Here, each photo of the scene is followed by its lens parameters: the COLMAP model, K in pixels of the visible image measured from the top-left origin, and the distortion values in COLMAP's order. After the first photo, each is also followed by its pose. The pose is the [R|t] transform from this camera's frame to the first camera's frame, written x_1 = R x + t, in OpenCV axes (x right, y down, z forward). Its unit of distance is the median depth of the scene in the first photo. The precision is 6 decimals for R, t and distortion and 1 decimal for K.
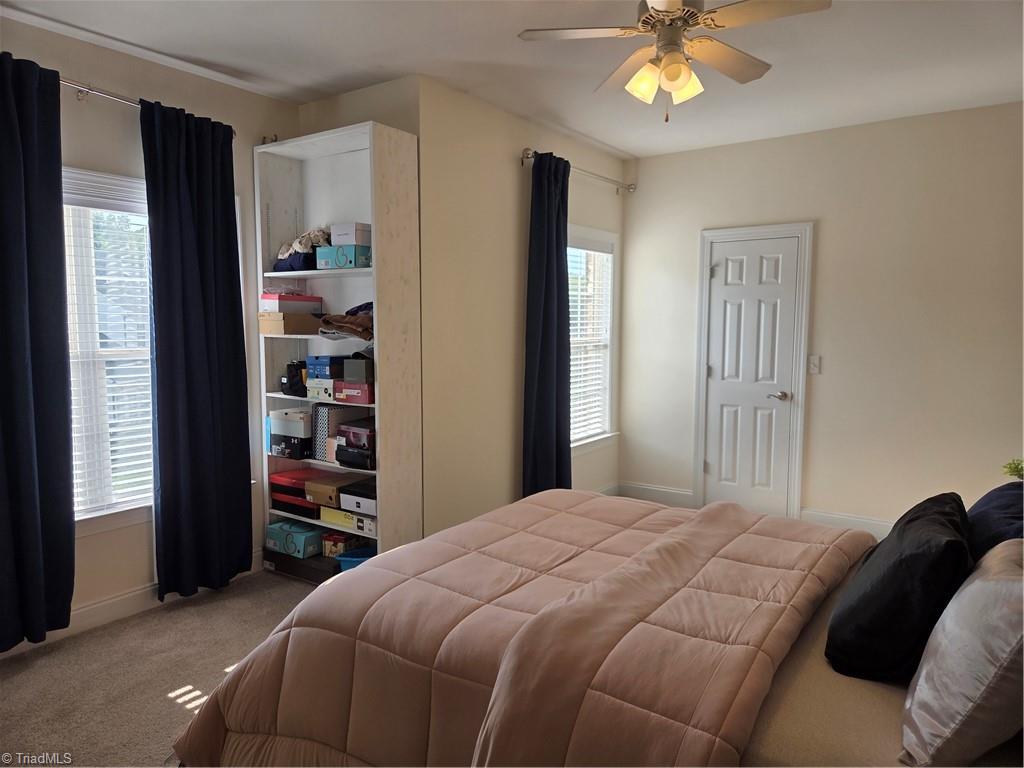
lens RADIAL K [[688.7, 0, 515.2], [0, 688.7, 387.1], [0, 0, 1]] dist [0.034748, -0.019359]
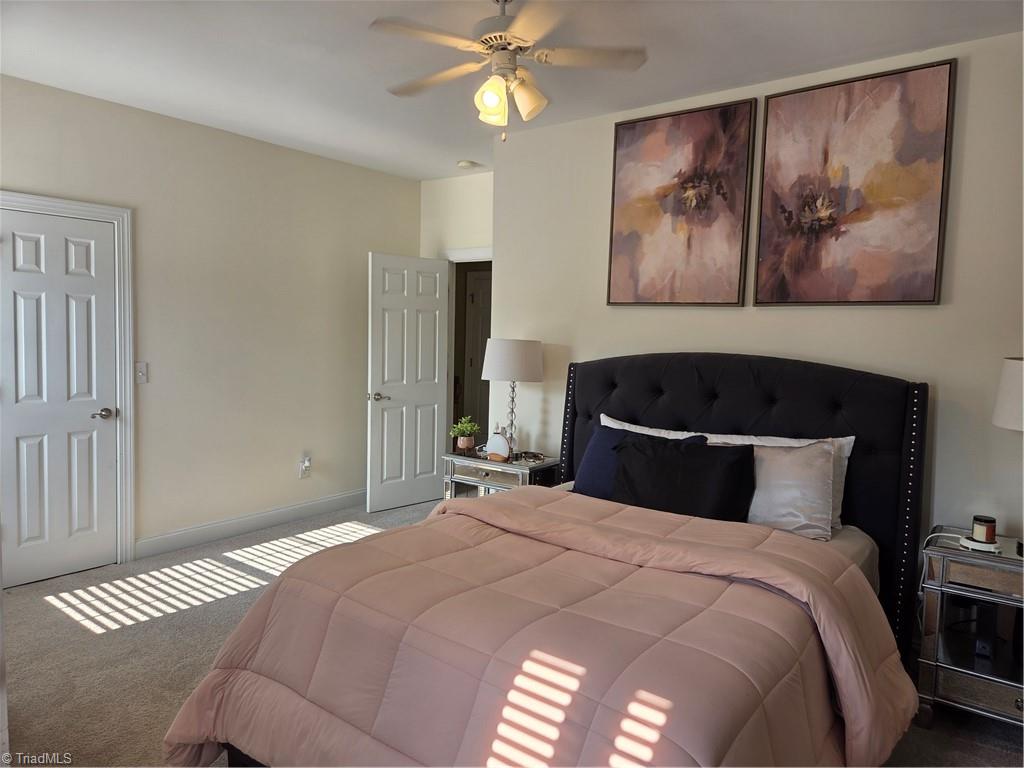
lens RADIAL K [[688.7, 0, 514.4], [0, 688.7, 377.2], [0, 0, 1]] dist [0.034748, -0.019359]
pose [[0.041491, -0.066662, 0.996913, -0.416989], [0.073552, 0.995268, 0.063491, -0.047013], [-0.996428, 0.070691, 0.046198, 0.474934]]
